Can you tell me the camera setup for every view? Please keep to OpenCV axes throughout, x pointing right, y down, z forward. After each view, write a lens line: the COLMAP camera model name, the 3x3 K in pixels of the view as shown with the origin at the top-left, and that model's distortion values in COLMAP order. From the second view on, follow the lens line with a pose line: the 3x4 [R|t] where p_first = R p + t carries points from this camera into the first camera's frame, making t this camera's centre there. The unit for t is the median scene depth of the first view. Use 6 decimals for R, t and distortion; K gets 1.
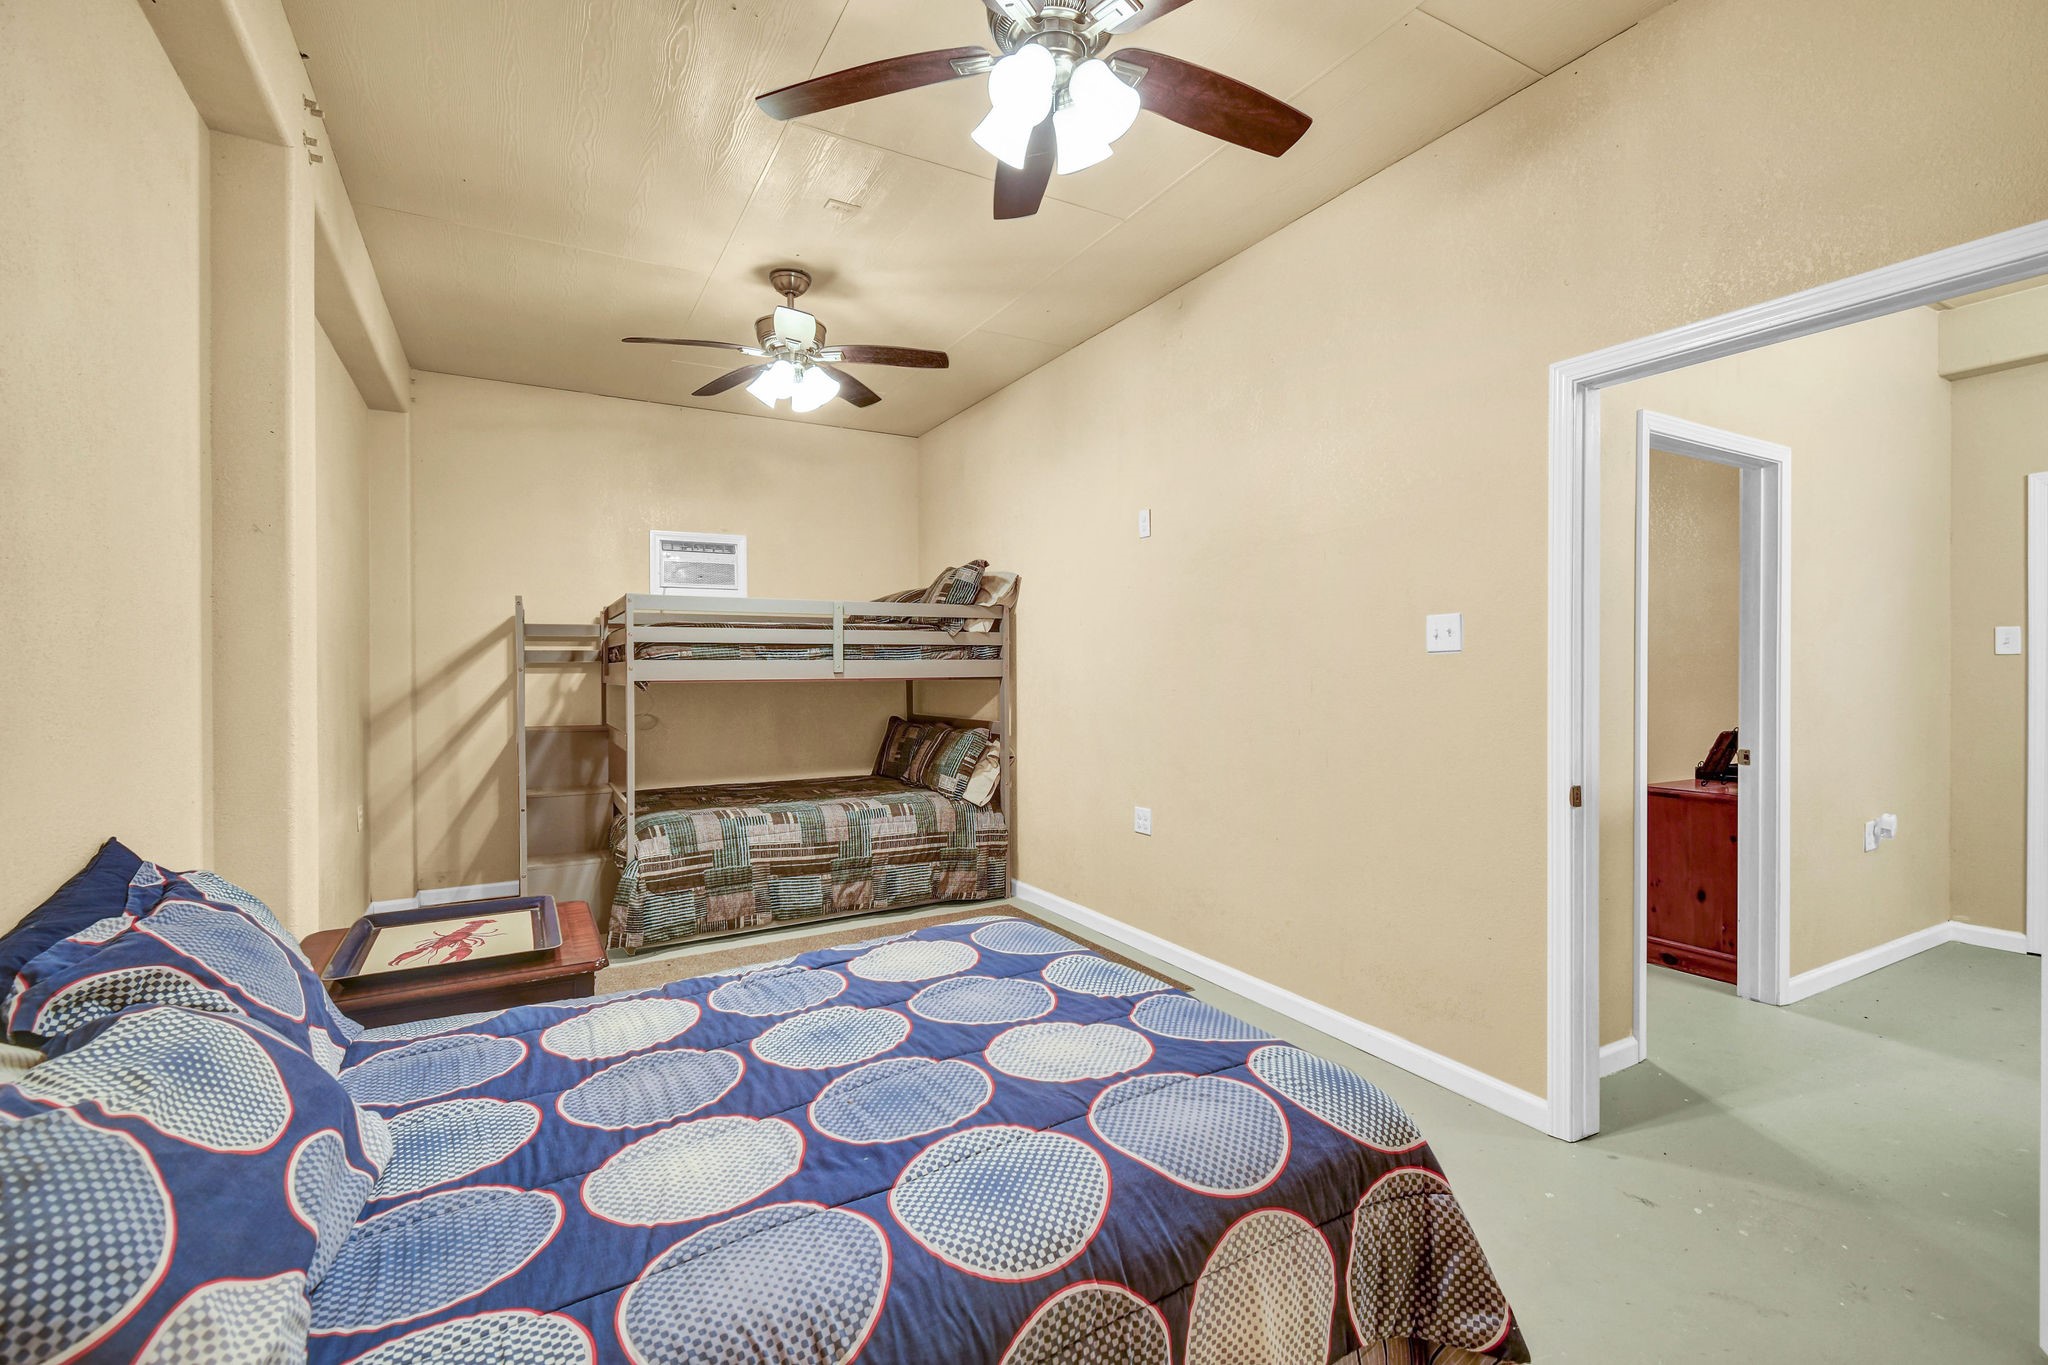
lens RADIAL K [[900.3, 0, 1027.5], [0, 900.3, 680.3], [0, 0, 1]] dist [0.002212, -0.000222]
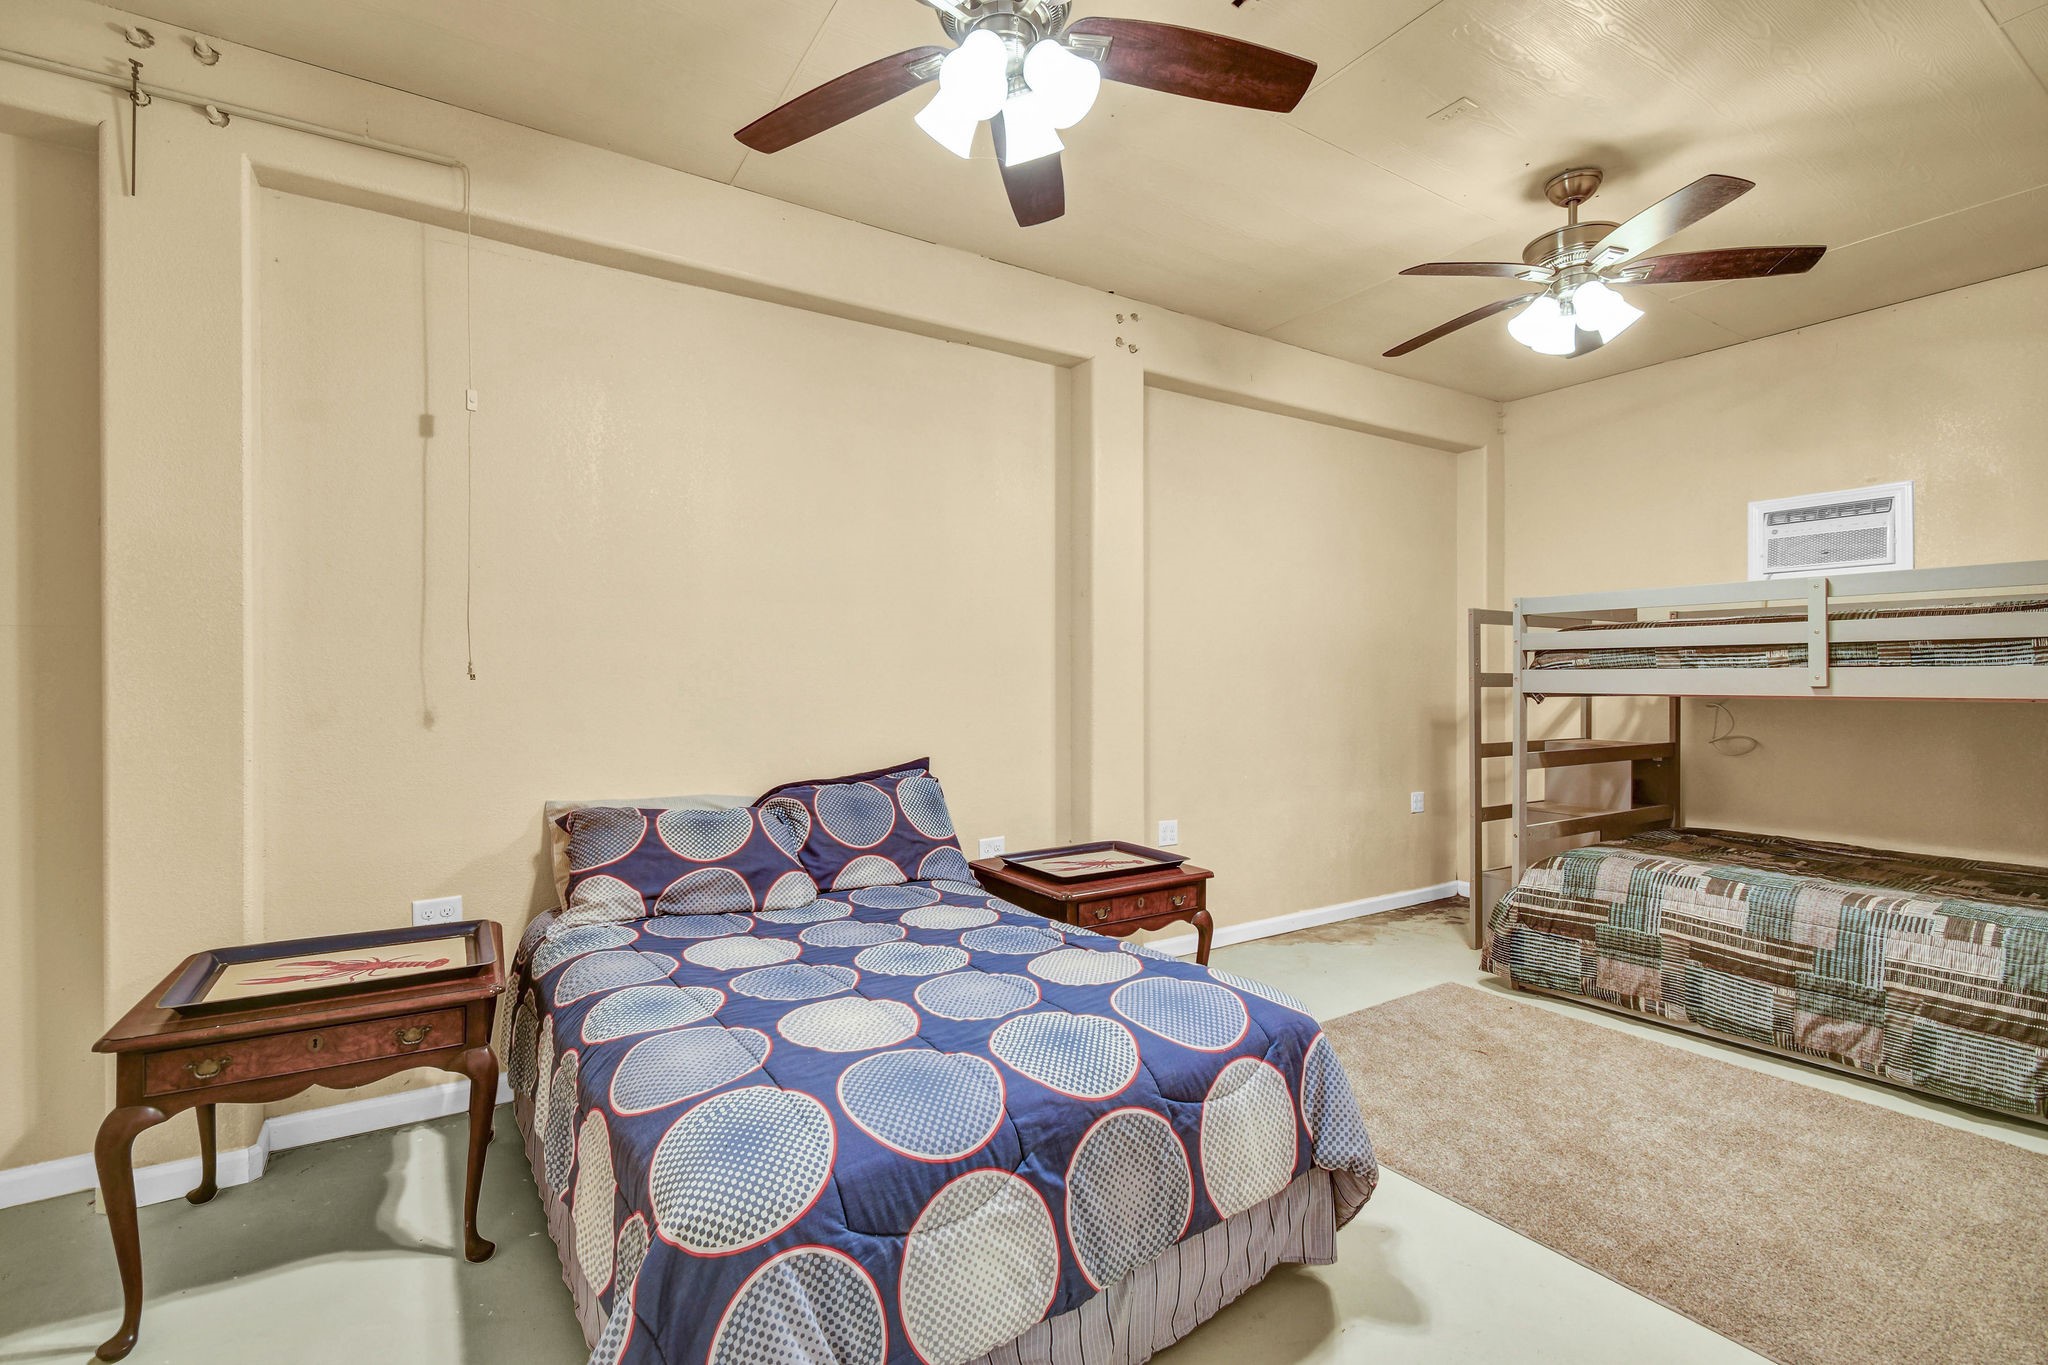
lens RADIAL K [[900.3, 0, 1027.5], [0, 900.3, 680.3], [0, 0, 1]] dist [0.002212, -0.000222]
pose [[0.064897, 0.006272, -0.997872, 0.416323], [-0.015167, 0.999871, 0.005298, -0.008267], [0.997777, 0.014791, 0.064983, 0.404382]]
